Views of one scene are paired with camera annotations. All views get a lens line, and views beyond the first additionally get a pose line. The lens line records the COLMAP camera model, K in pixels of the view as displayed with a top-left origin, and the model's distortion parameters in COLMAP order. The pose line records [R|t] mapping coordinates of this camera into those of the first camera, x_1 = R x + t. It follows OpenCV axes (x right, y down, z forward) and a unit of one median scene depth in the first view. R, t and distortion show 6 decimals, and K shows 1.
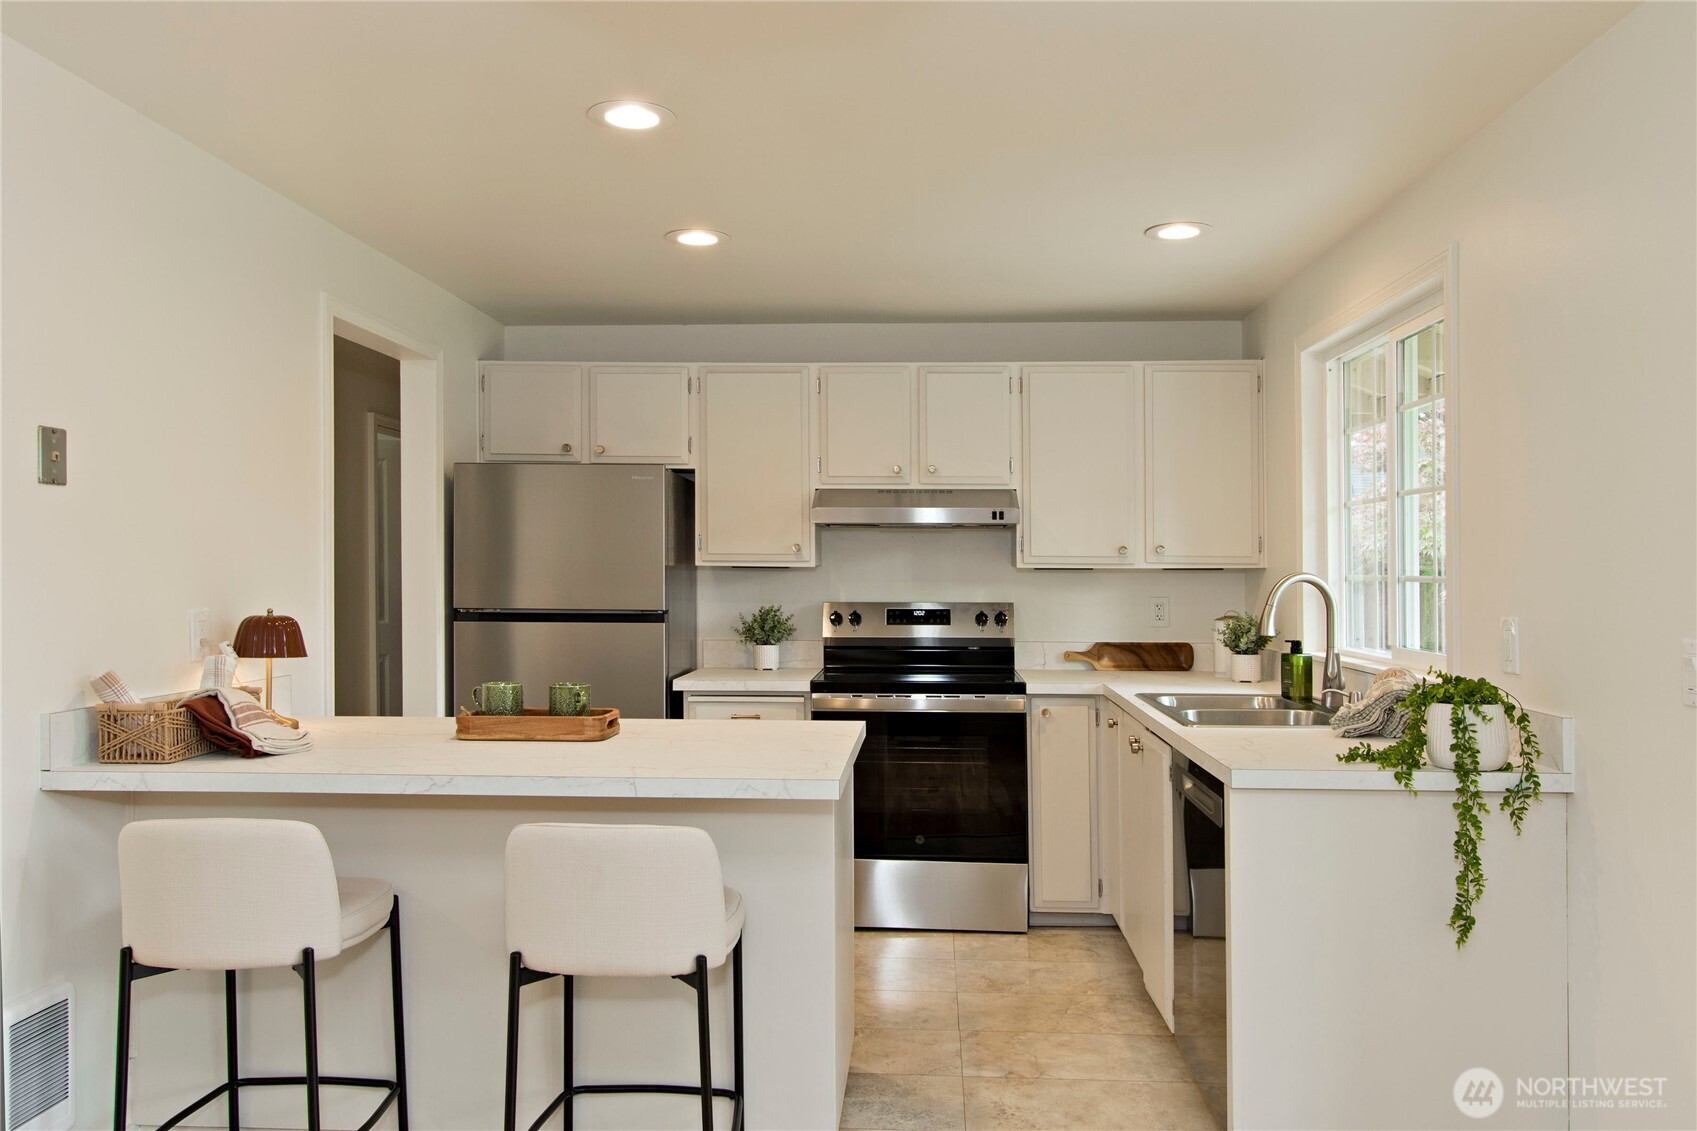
lens RADIAL K [[1264.8, 0, 844.7], [0, 1264.8, 566.1], [0, 0, 1]] dist [0.007583, -0.000098]
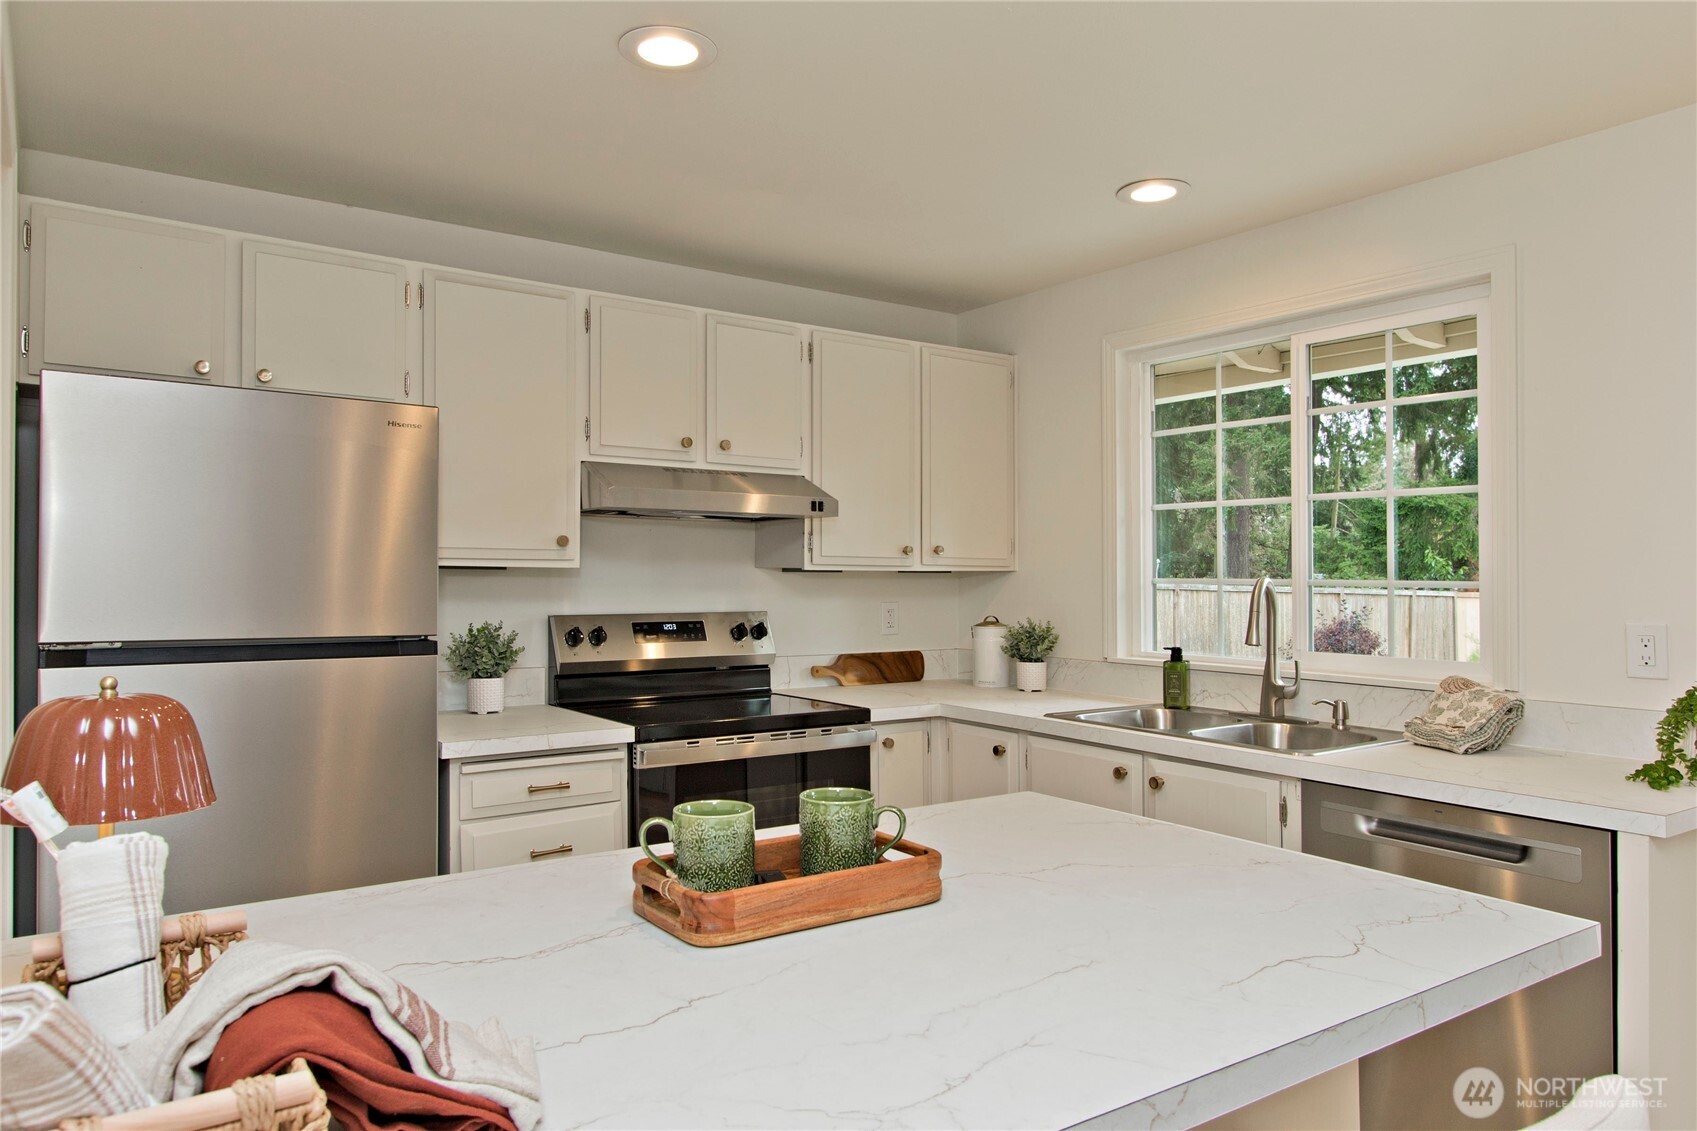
lens RADIAL K [[1155.4, 0, 839.2], [0, 1155.4, 563.1], [0, 0, 1]] dist [0.001672, -0.002638]
pose [[0.795691, 0.006153, 0.605671, -0.309336], [-0.004284, 0.999981, -0.004530, 0.000133], [-0.605687, 0.001010, 0.795702, 0.380306]]
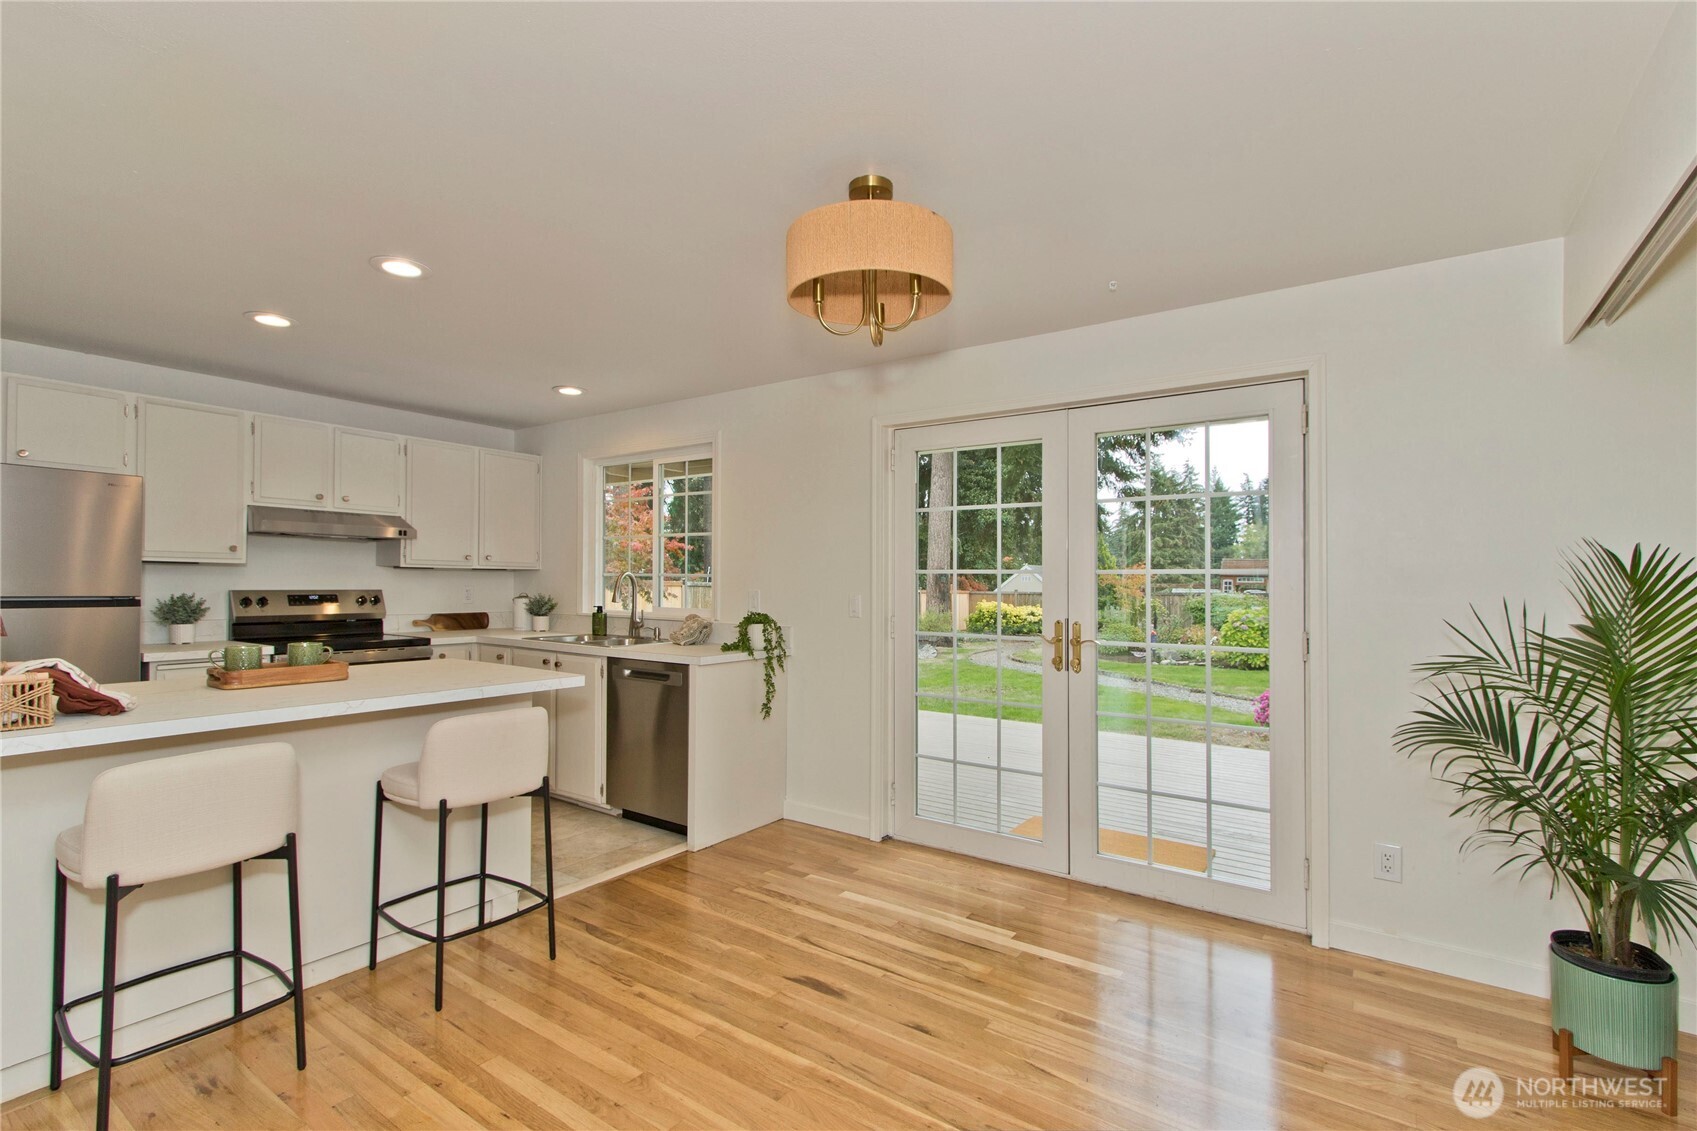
lens RADIAL K [[780.7, 0, 847.8], [0, 780.7, 571.2], [0, 0, 1]] dist [0.012676, -0.003101]
pose [[0.534772, 0.013100, 0.844895, -0.387247], [-0.012059, 0.999896, -0.007871, 0.007828], [-0.844910, -0.005980, 0.534874, 0.016858]]
